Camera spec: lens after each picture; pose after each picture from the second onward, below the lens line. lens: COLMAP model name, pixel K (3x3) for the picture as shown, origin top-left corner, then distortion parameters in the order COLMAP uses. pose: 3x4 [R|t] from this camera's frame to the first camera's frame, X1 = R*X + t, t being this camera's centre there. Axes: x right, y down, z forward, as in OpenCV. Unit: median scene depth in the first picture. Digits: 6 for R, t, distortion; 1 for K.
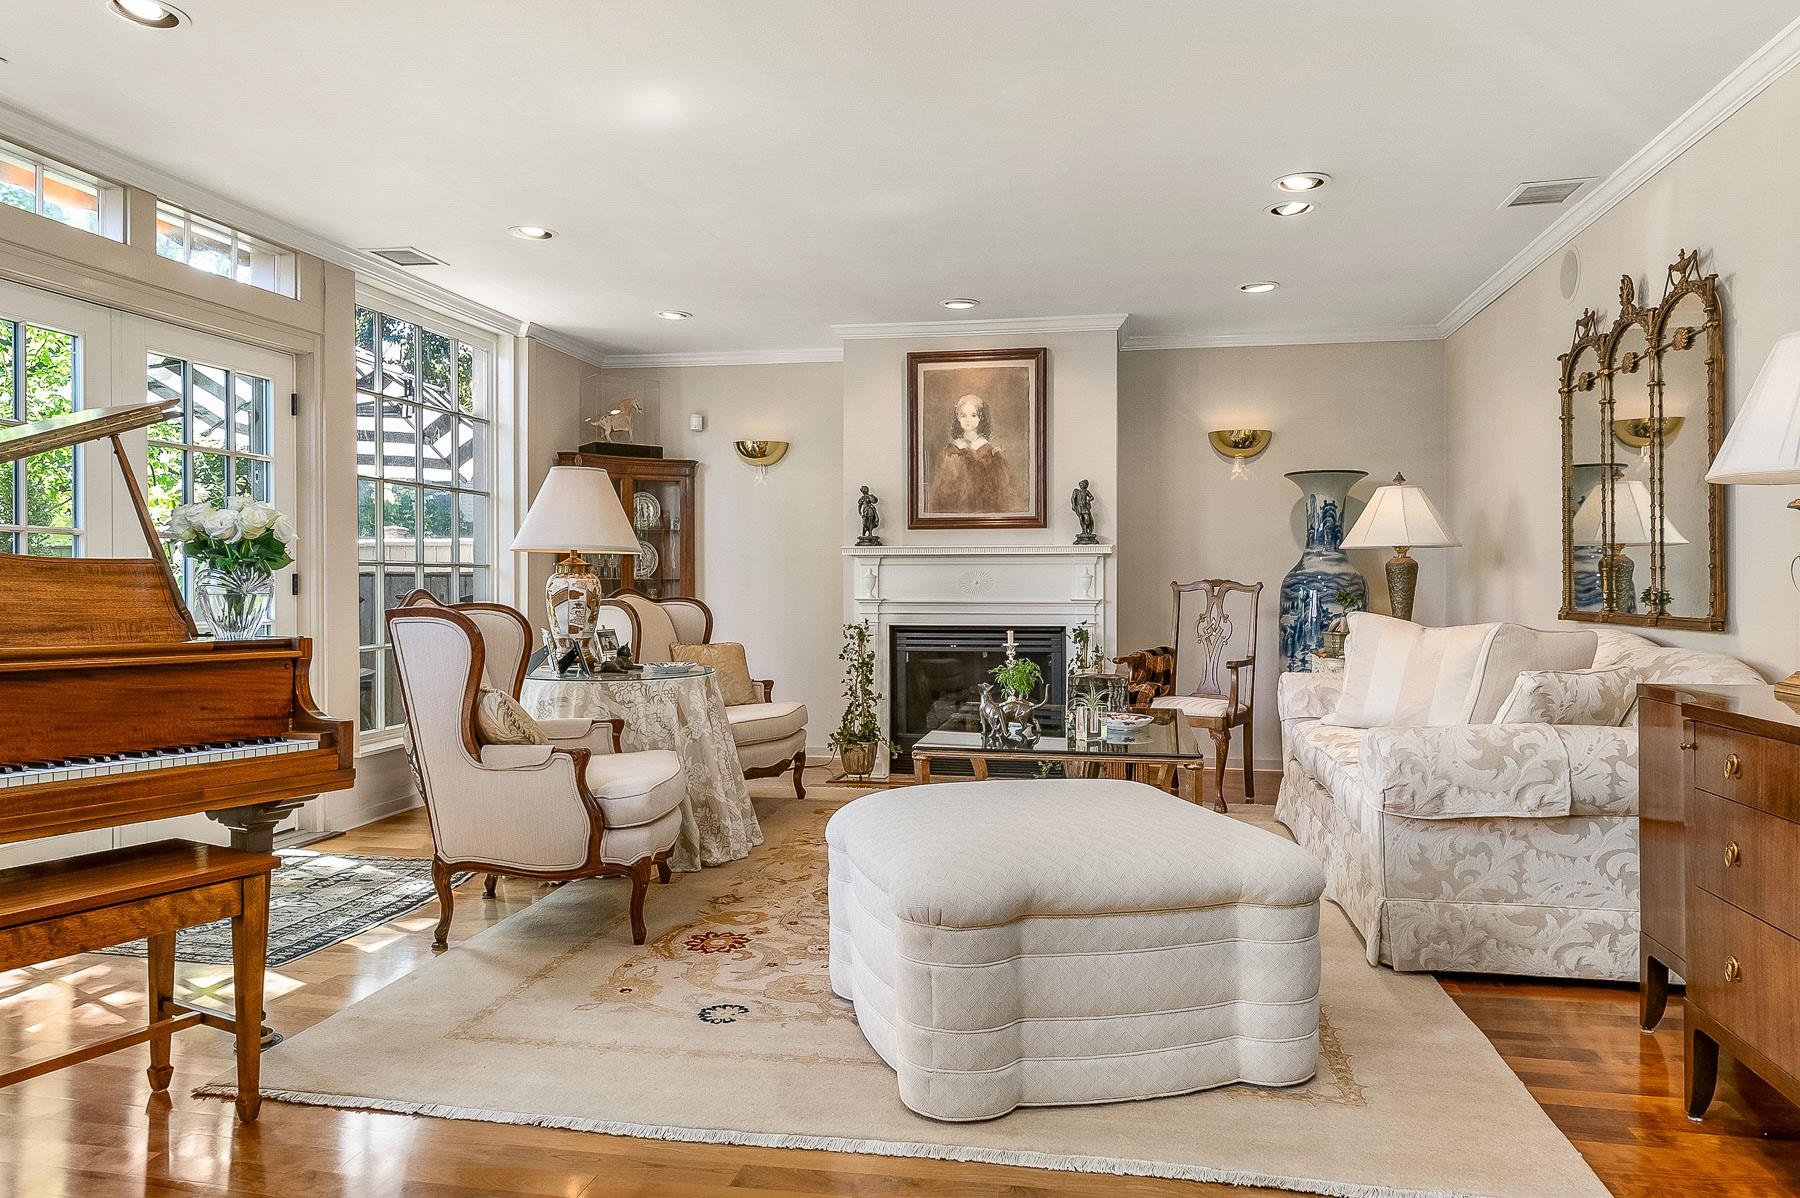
lens RADIAL K [[1200.2, 0, 918.7], [0, 1200.2, 587.2], [0, 0, 1]] dist [0.010767, -0.006149]
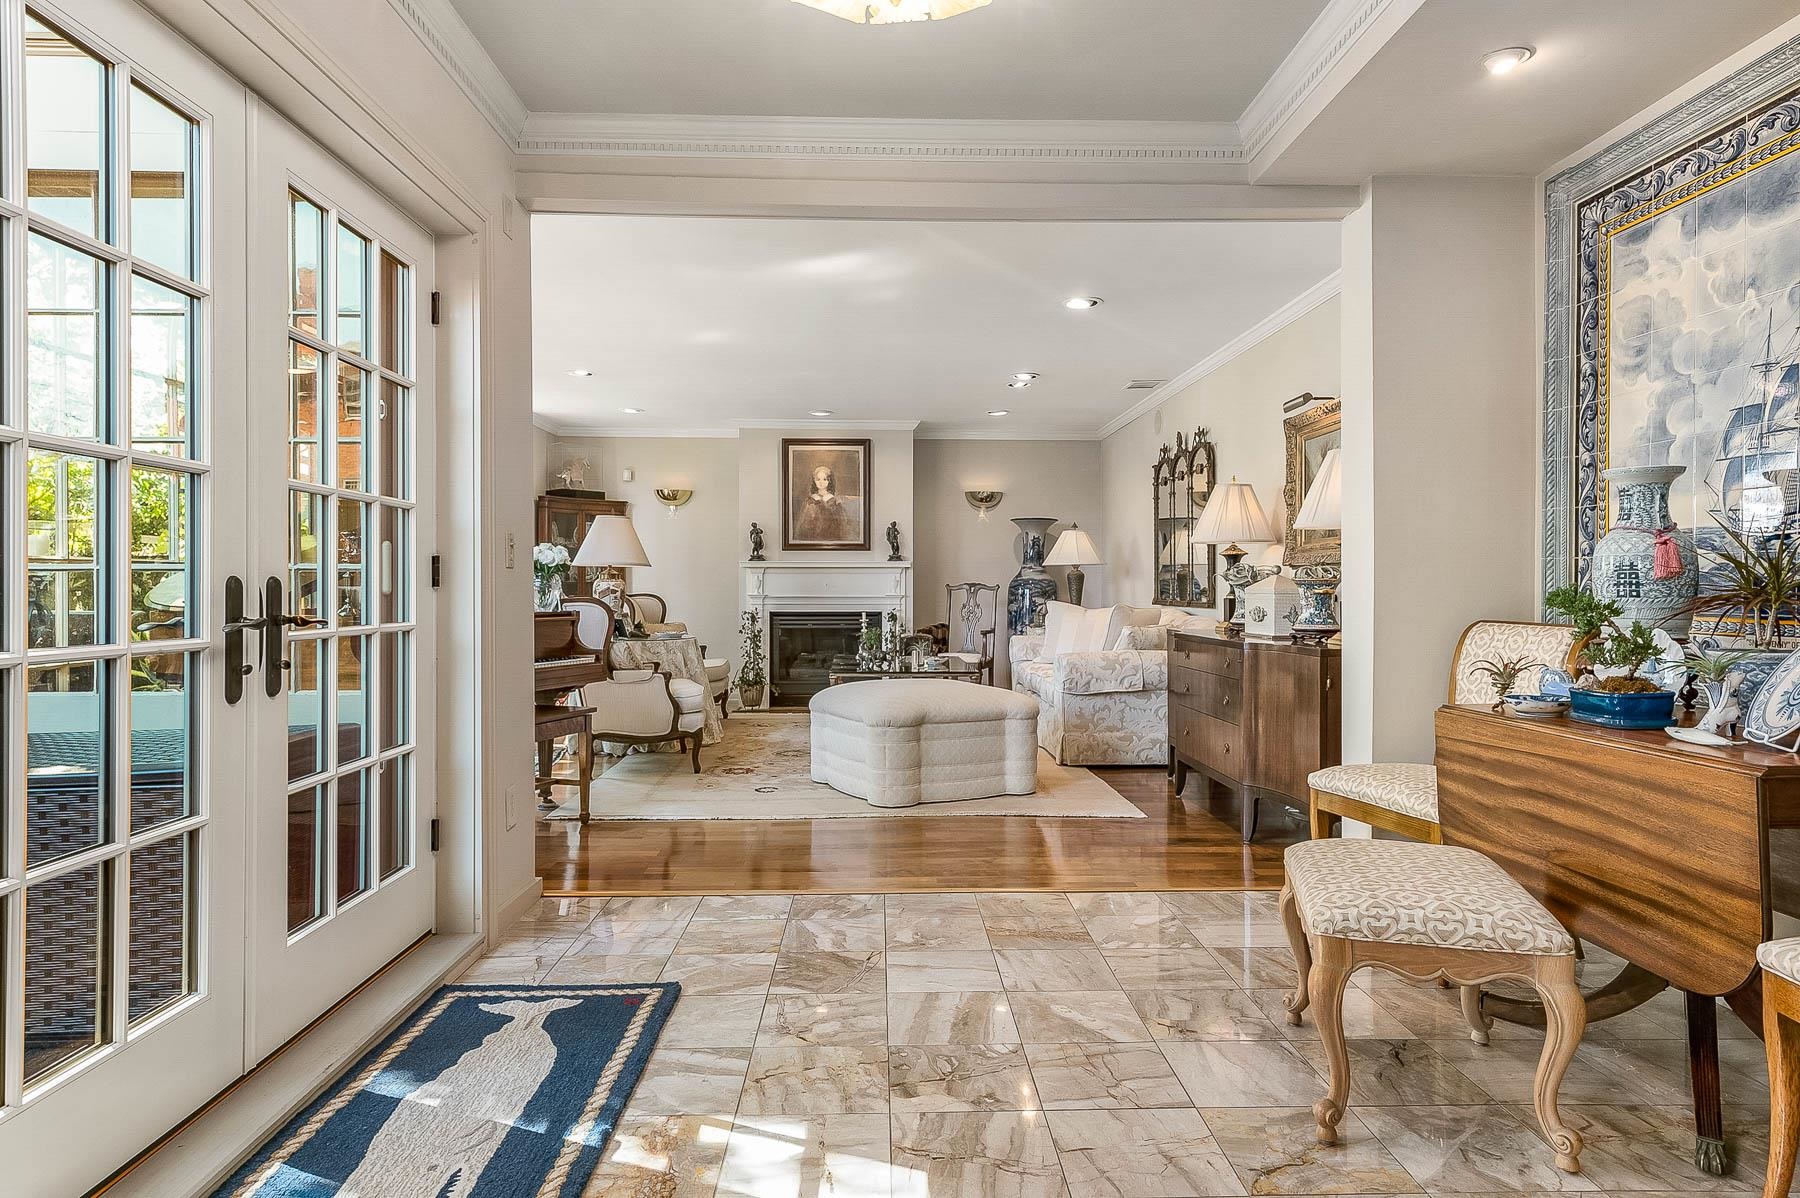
lens RADIAL K [[1069.8, 0, 928.7], [0, 1069.8, 586.0], [0, 0, 1]] dist [0.007920, 0.000789]
pose [[0.972301, 0.001325, 0.233730, -0.173759], [-0.000817, 0.999997, -0.002272, 0.001348], [-0.233732, 0.002018, 0.972299, -0.471839]]
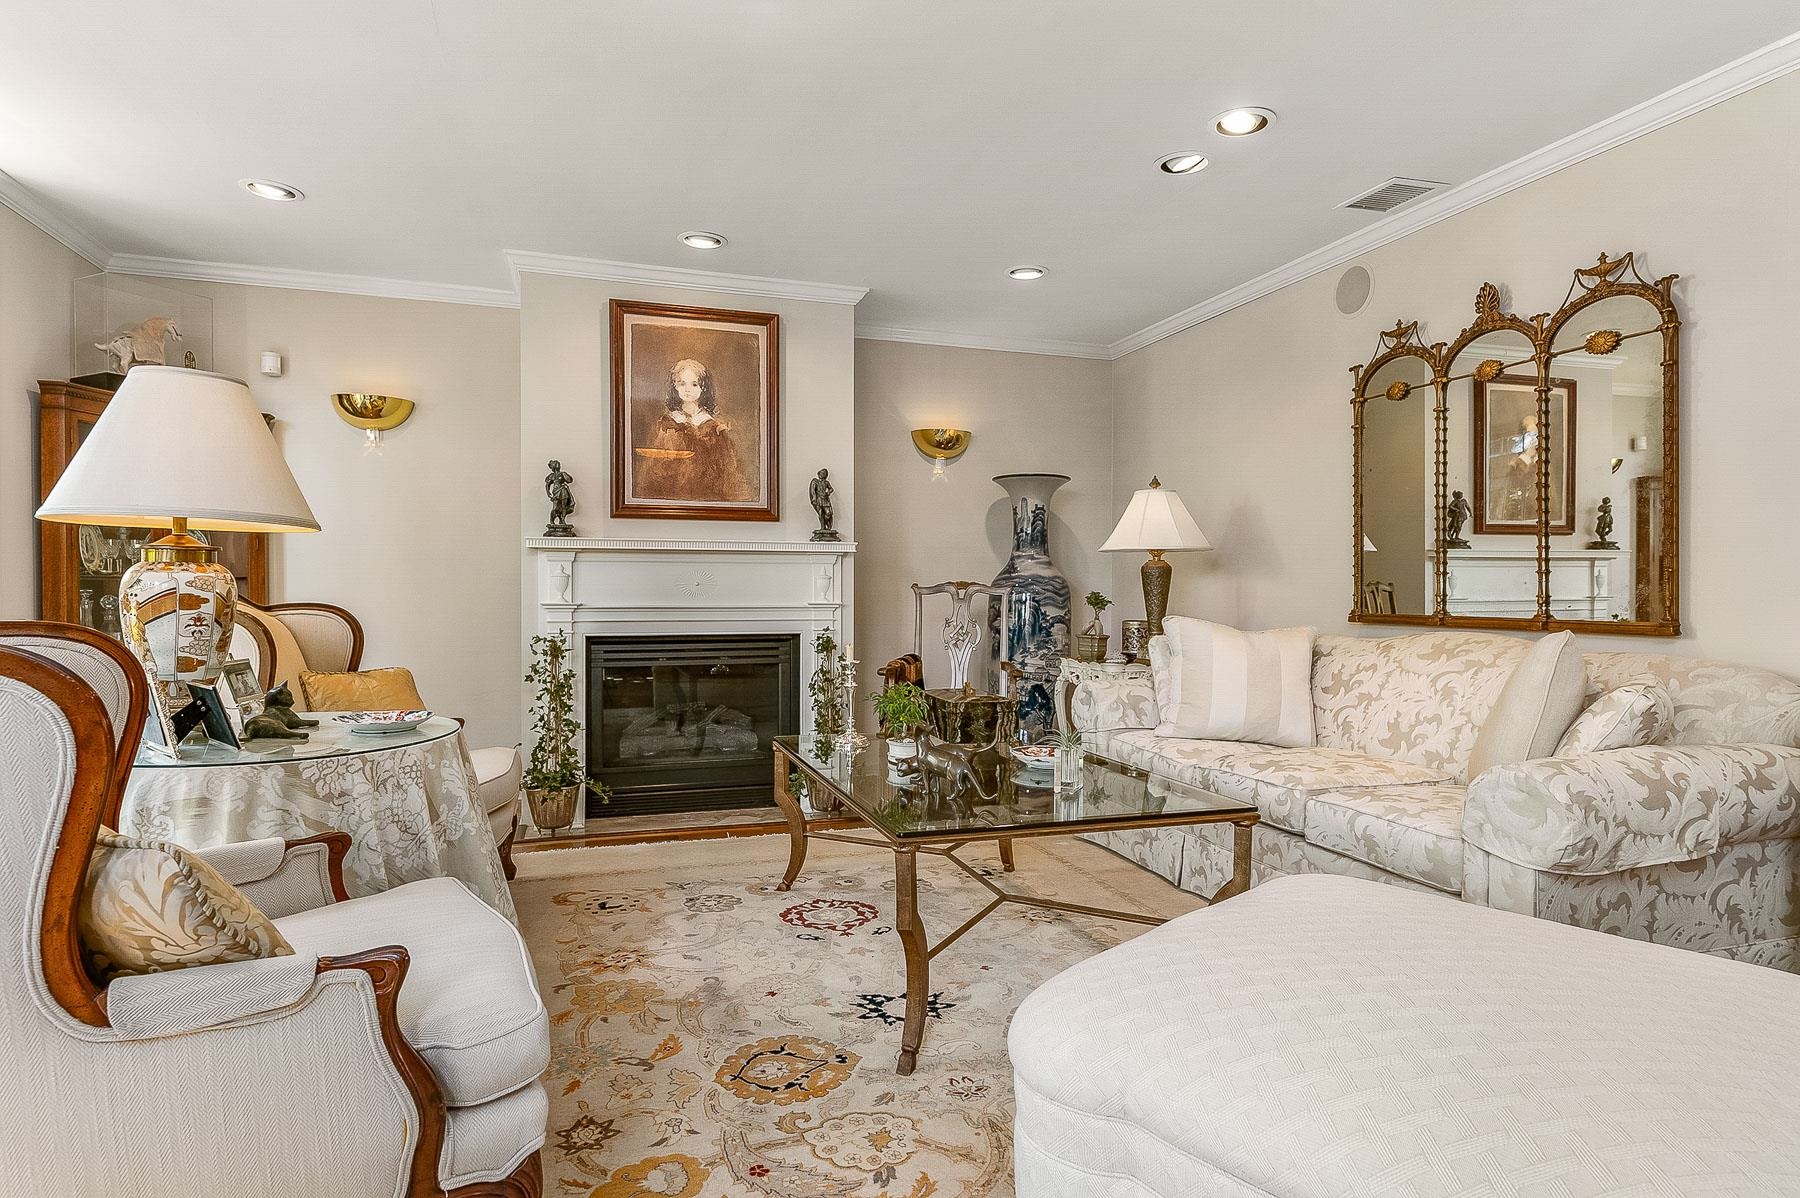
lens RADIAL K [[989.9, 0, 902.3], [0, 989.9, 599.2], [0, 0, 1]] dist [0.017296, -0.007036]
pose [[0.876929, -0.002571, 0.480612, -0.183711], [-0.002313, 0.999952, 0.009569, 0.000045], [-0.480614, -0.009503, 0.876881, 0.368737]]
